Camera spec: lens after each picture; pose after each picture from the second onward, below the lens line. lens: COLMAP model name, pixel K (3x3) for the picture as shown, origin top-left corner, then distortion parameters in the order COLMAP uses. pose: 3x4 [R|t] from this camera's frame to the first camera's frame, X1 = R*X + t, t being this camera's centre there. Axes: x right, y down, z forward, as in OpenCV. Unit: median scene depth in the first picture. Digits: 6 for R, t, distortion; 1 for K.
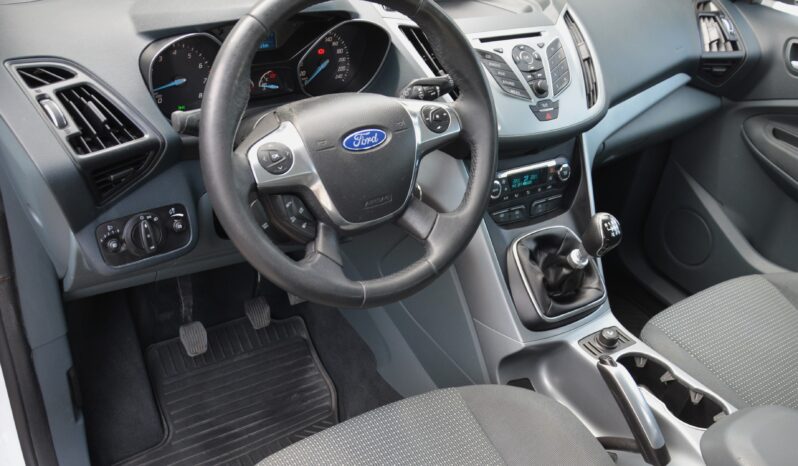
lens RADIAL K [[742.8, 0, 399.0], [0, 742.8, 233.0], [0, 0, 1]] dist [-0.001554, 0.000347]
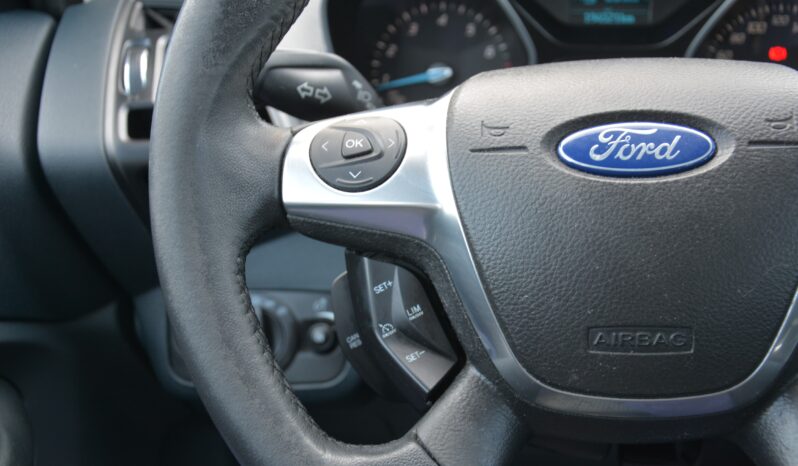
lens RADIAL K [[975.5, 0, 398.3], [0, 975.5, 233.1], [0, 0, 1]] dist [-0.022766, -0.015700]
pose [[0.739896, 0.121827, -0.661599, 0.127180], [-0.280804, 0.949621, -0.139173, 0.000618], [0.611313, 0.288753, 0.736830, 0.470531]]
